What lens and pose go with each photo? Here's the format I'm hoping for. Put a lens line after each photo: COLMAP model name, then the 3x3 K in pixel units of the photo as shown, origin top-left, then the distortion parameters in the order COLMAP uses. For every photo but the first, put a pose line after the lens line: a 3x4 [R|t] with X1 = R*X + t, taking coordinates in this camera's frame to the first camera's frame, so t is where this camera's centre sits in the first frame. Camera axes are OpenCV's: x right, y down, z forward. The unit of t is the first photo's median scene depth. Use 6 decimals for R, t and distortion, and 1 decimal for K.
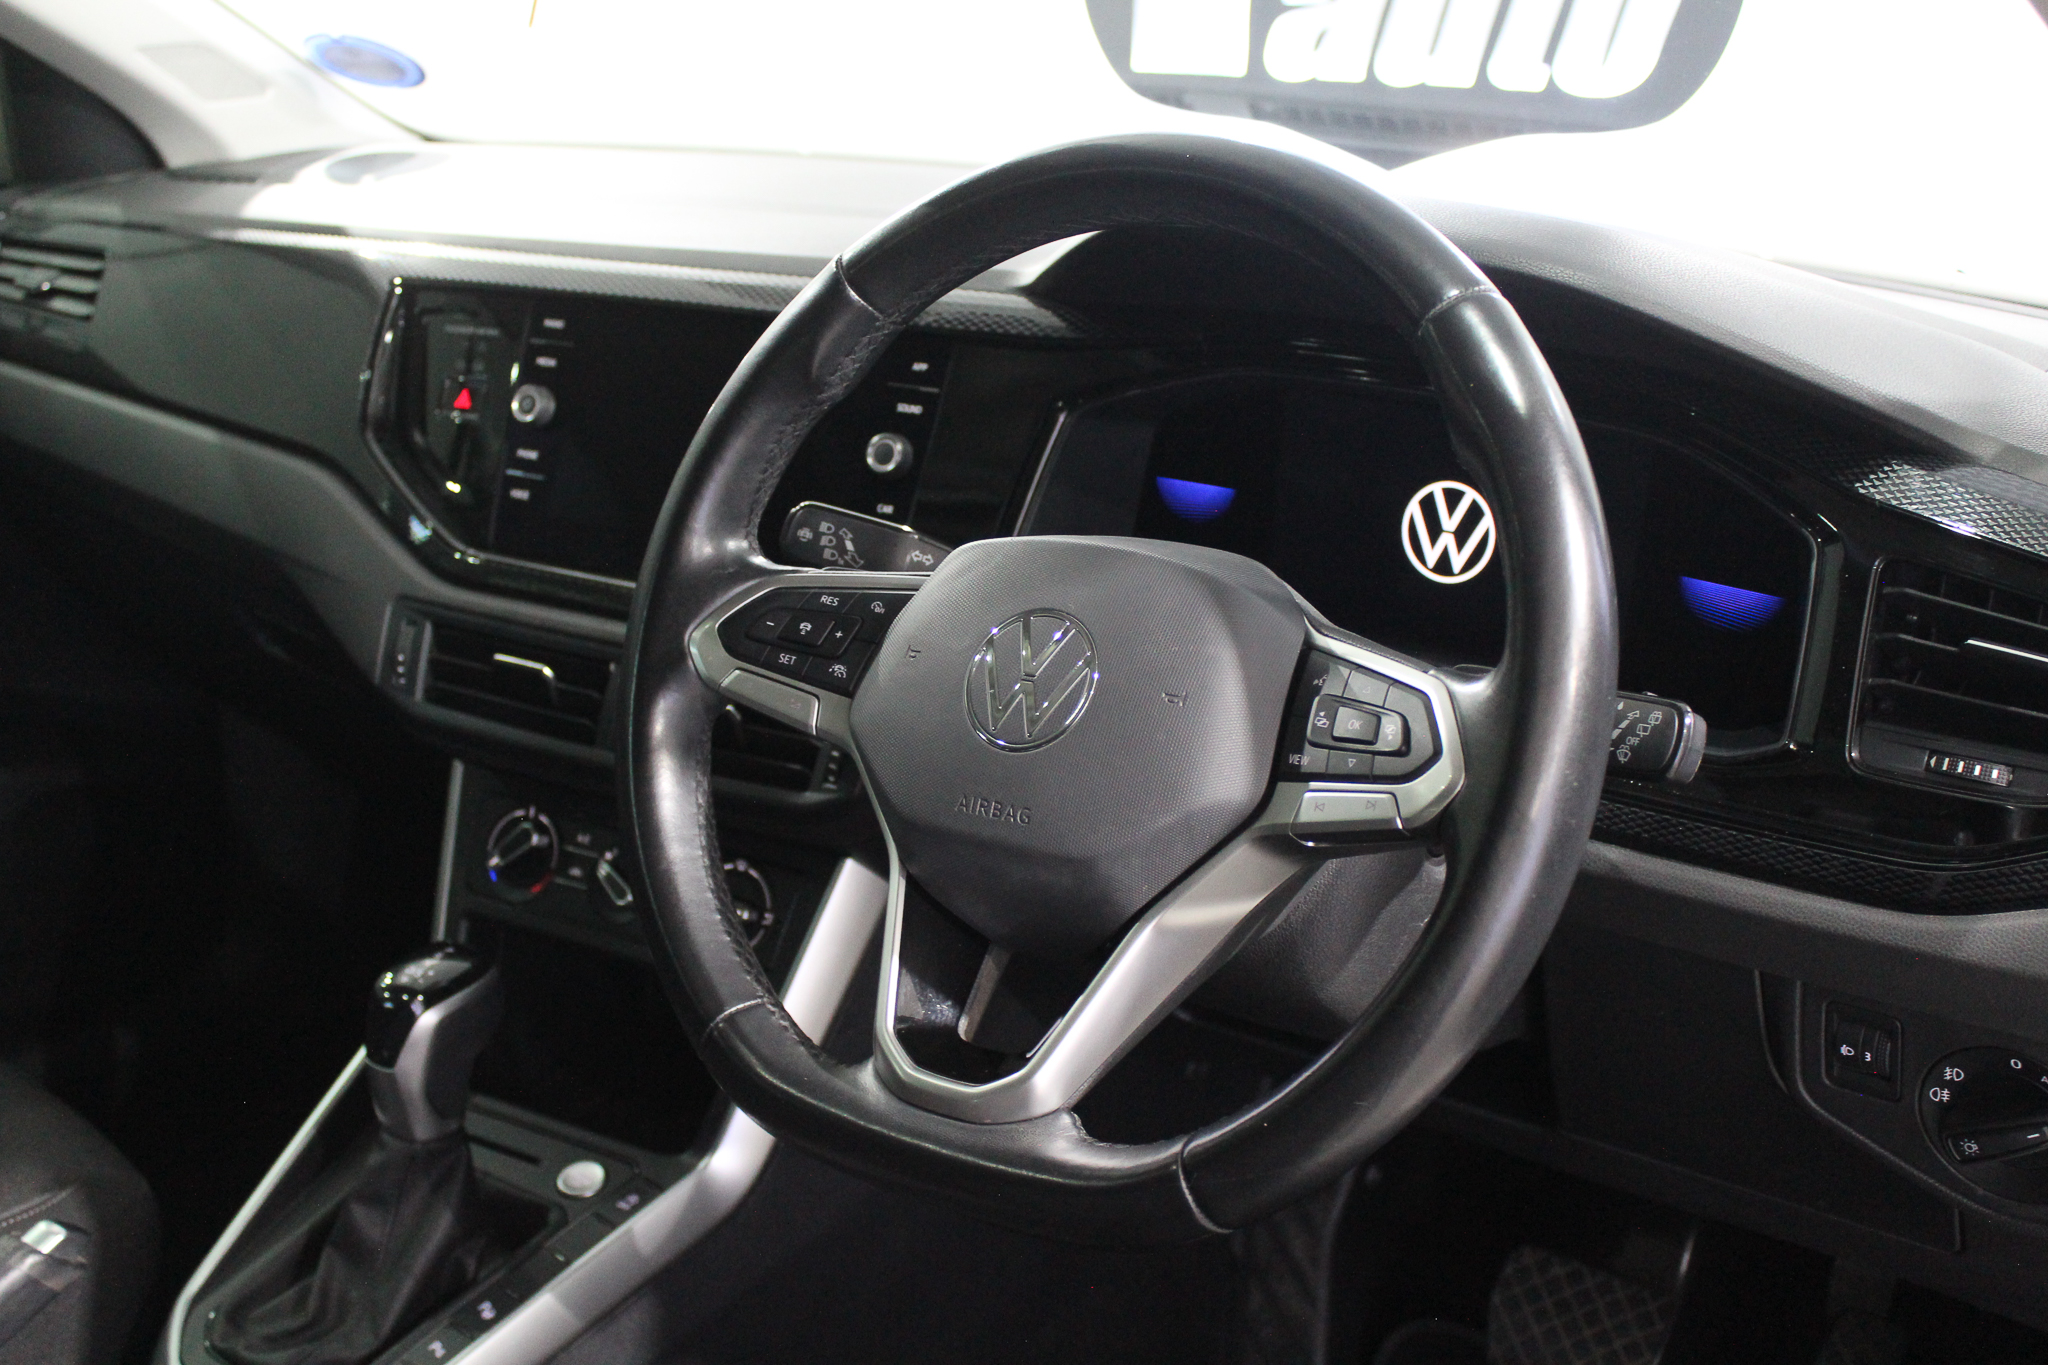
lens RADIAL K [[2277.5, 0, 1024.0], [0, 2277.5, 682.5], [0, 0, 1]] dist [-0.099242, 0.011380]
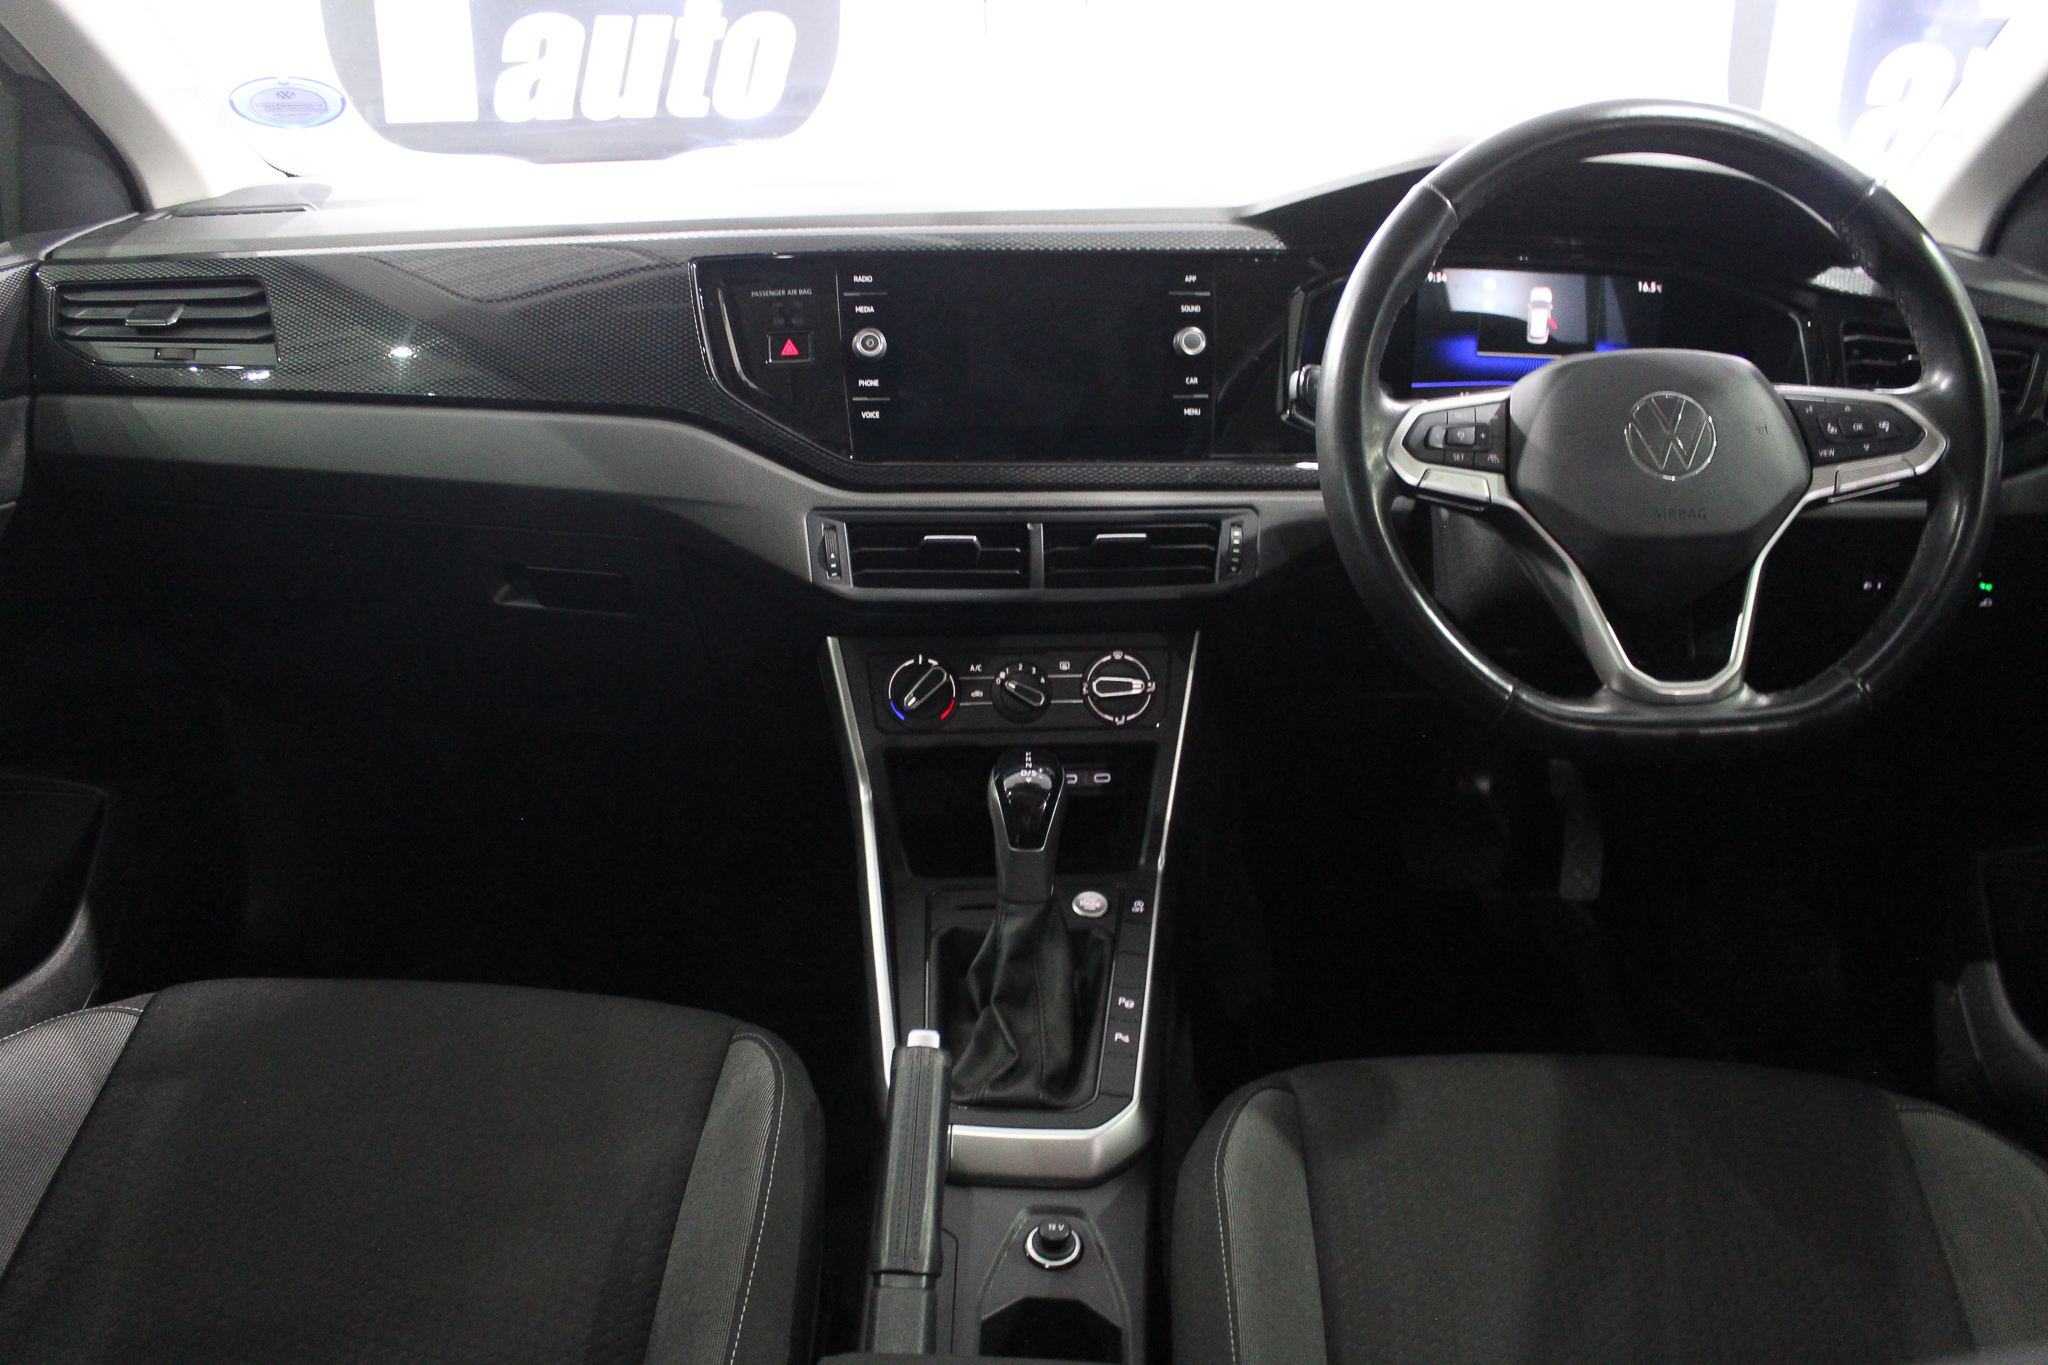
lens RADIAL K [[1657.8, 0, 1024.0], [0, 1657.8, 682.5], [0, 0, 1]] dist [-0.171614, 0.138681]
pose [[0.826811, -0.218911, 0.518133, -0.712672], [0.180712, 0.975705, 0.123864, -0.038603], [-0.532660, -0.008779, 0.846284, 0.188254]]
